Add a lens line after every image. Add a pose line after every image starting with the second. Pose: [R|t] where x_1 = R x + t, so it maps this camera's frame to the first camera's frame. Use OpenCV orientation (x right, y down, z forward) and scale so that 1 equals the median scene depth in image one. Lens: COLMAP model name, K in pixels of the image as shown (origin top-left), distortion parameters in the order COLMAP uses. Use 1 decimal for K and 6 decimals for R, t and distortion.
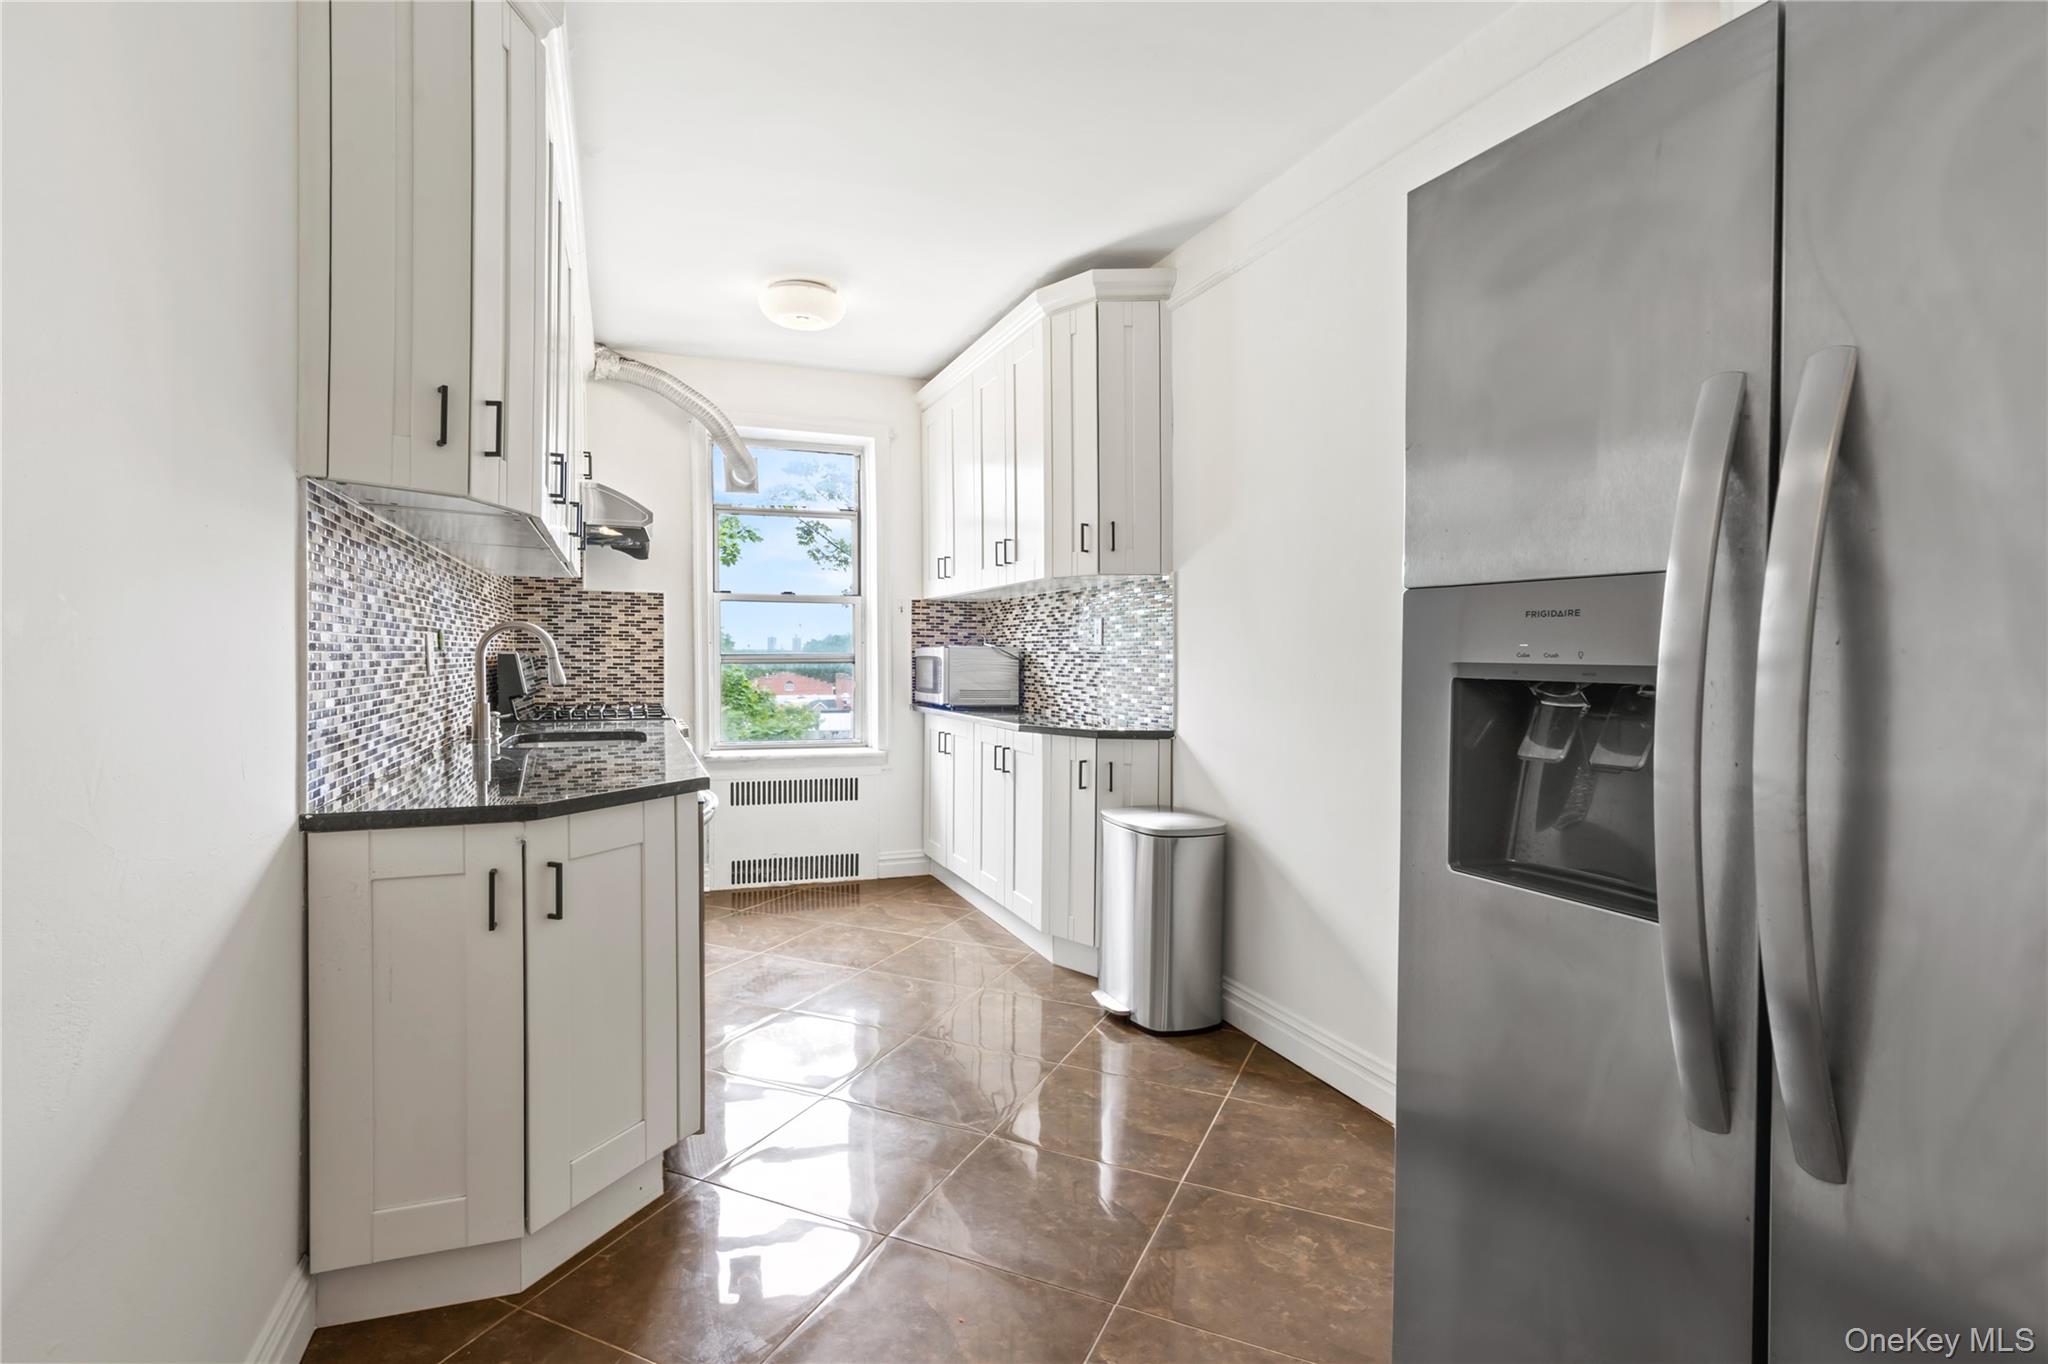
lens RADIAL K [[1032.0, 0, 1031.9], [0, 1032.0, 691.2], [0, 0, 1]] dist [-0.003395, 0.000186]
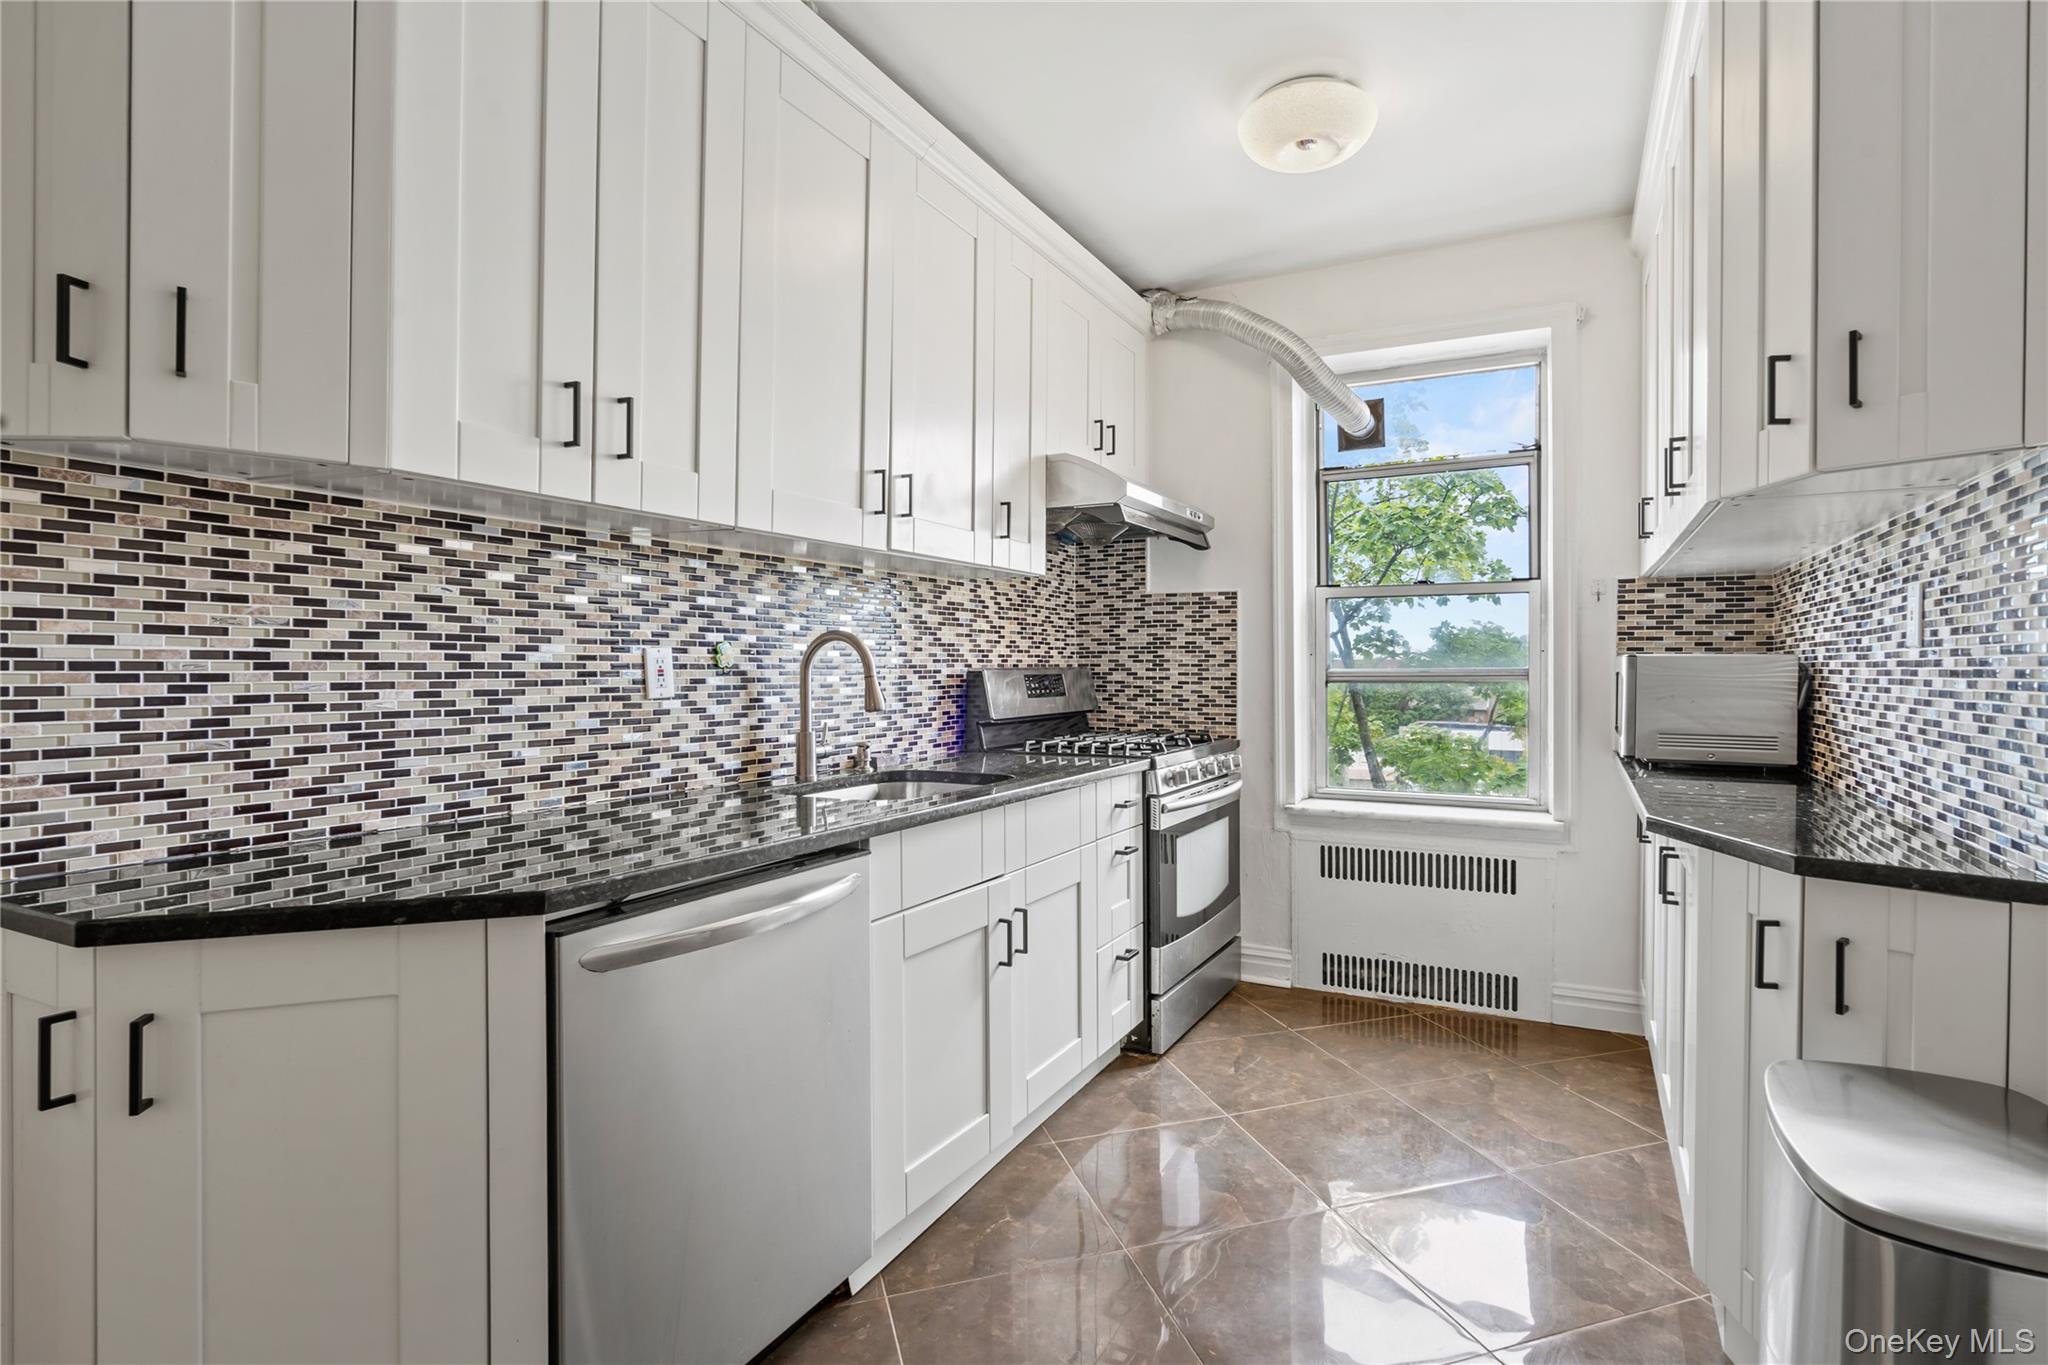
lens RADIAL K [[1032.0, 0, 1031.9], [0, 1032.0, 691.7], [0, 0, 1]] dist [-0.003395, 0.000186]
pose [[0.655644, 0.012328, -0.754969, 0.130481], [-0.022938, 0.999730, -0.003596, -0.013585], [0.754721, 0.019675, 0.655750, 0.381803]]
